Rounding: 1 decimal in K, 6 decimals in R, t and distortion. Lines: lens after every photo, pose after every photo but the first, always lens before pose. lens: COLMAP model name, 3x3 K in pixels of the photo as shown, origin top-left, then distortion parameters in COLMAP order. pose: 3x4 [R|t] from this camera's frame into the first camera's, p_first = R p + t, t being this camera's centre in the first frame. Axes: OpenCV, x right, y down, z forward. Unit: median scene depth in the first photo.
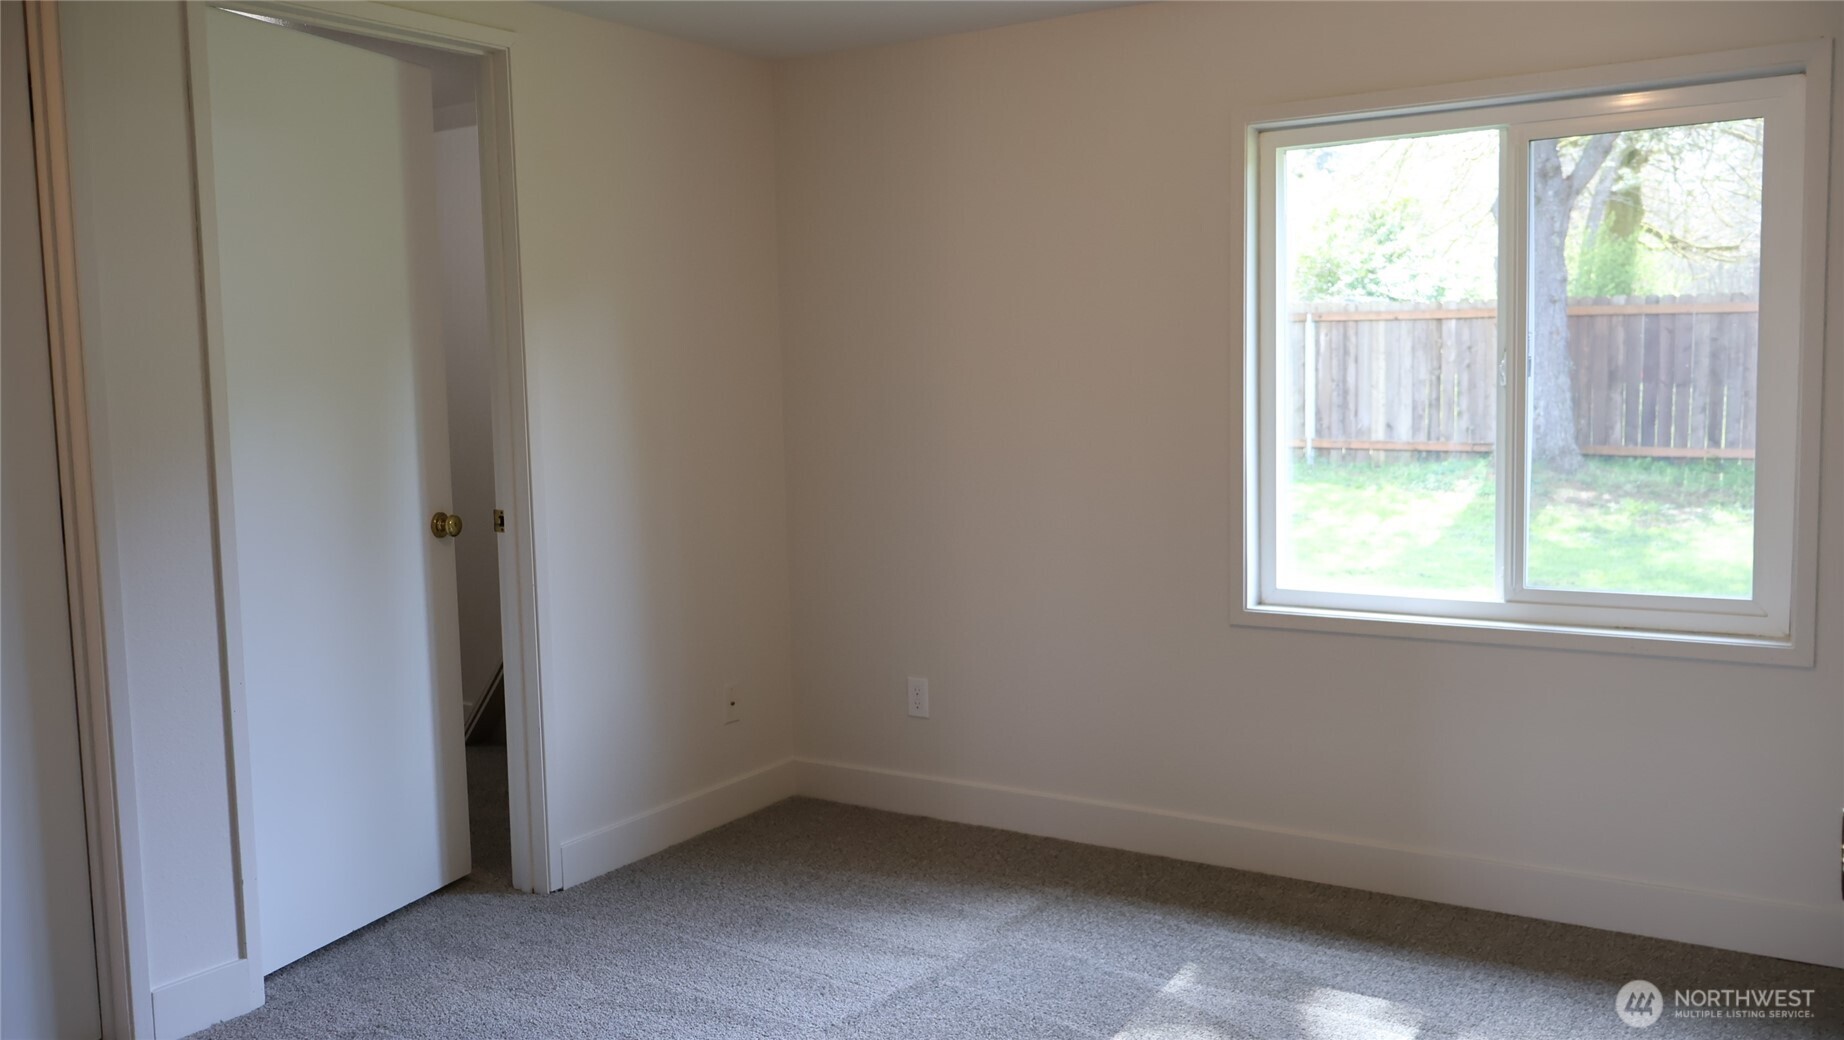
lens RADIAL K [[1541.8, 0, 920.8], [0, 1541.8, 525.5], [0, 0, 1]] dist [-0.016546, 0.011684]
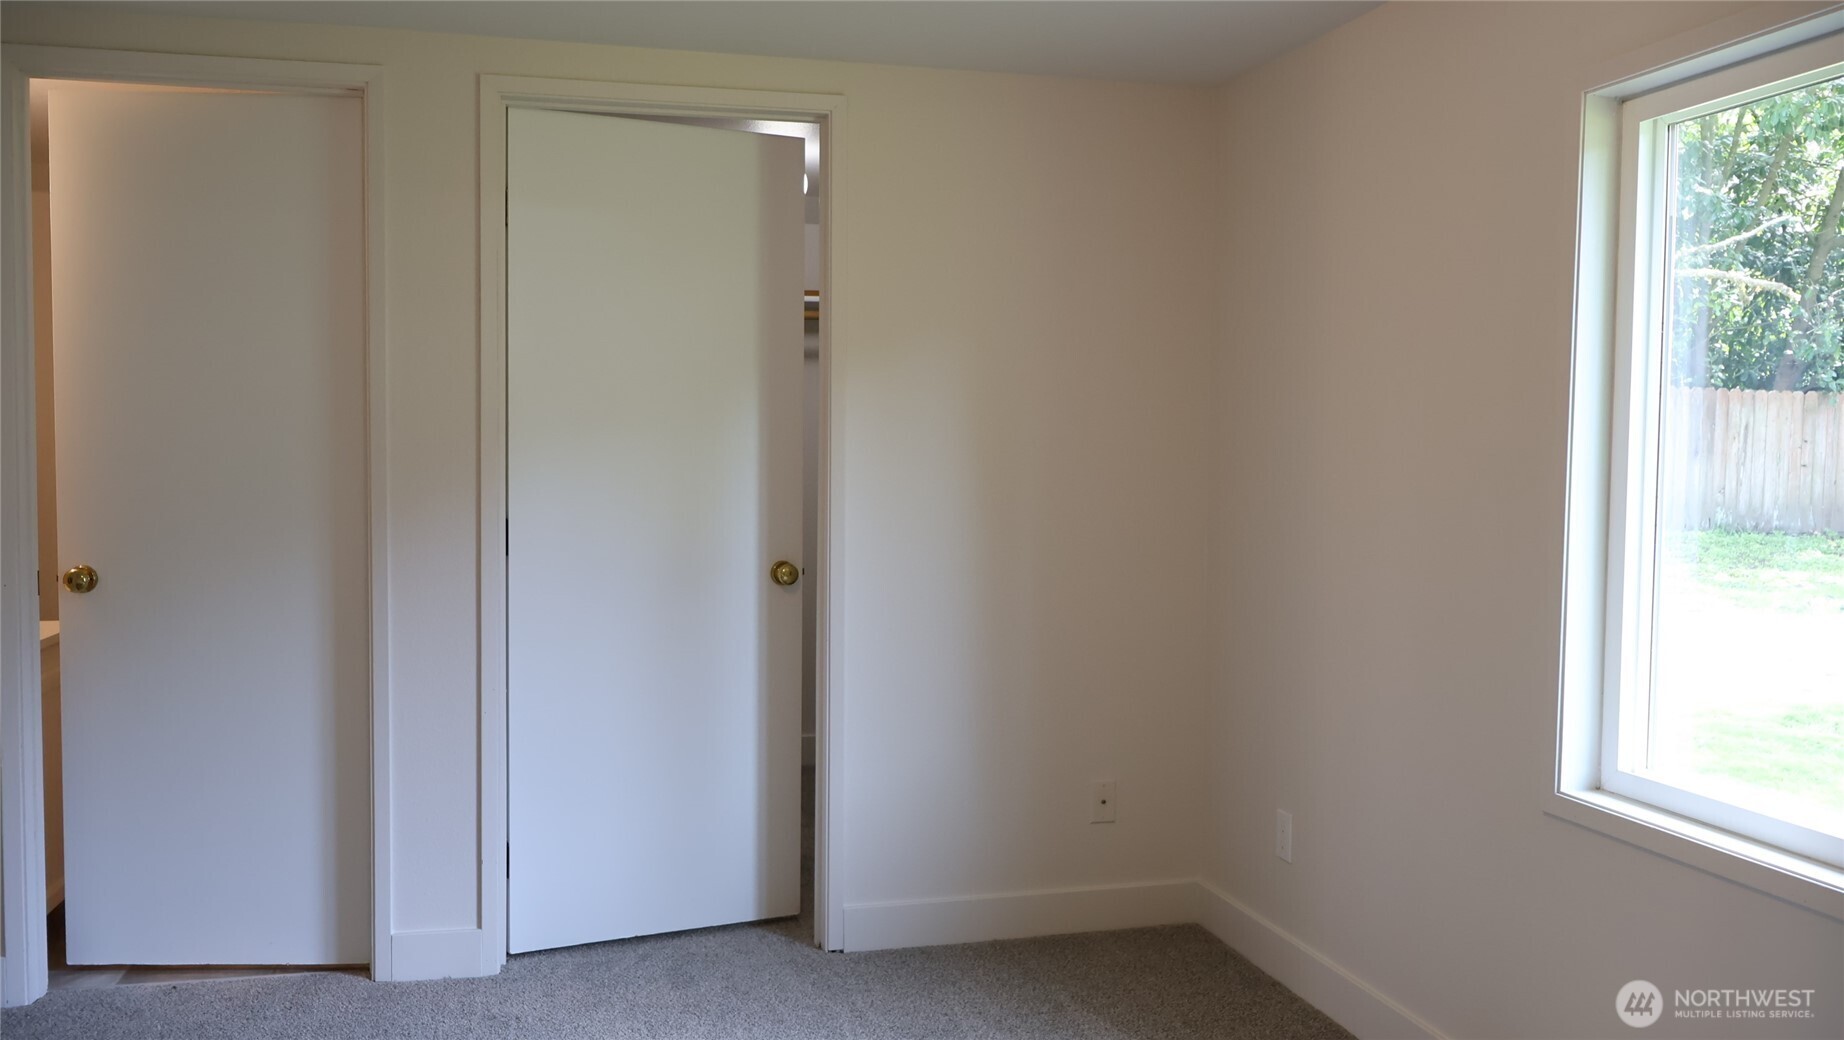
lens RADIAL K [[1541.8, 0, 921.8], [0, 1541.8, 526.7], [0, 0, 1]] dist [-0.016546, 0.011684]
pose [[0.731236, 0.063153, -0.679194, 0.464165], [-0.092412, 0.995697, -0.006911, -0.033285], [0.675835, 0.067819, 0.733926, 0.294283]]
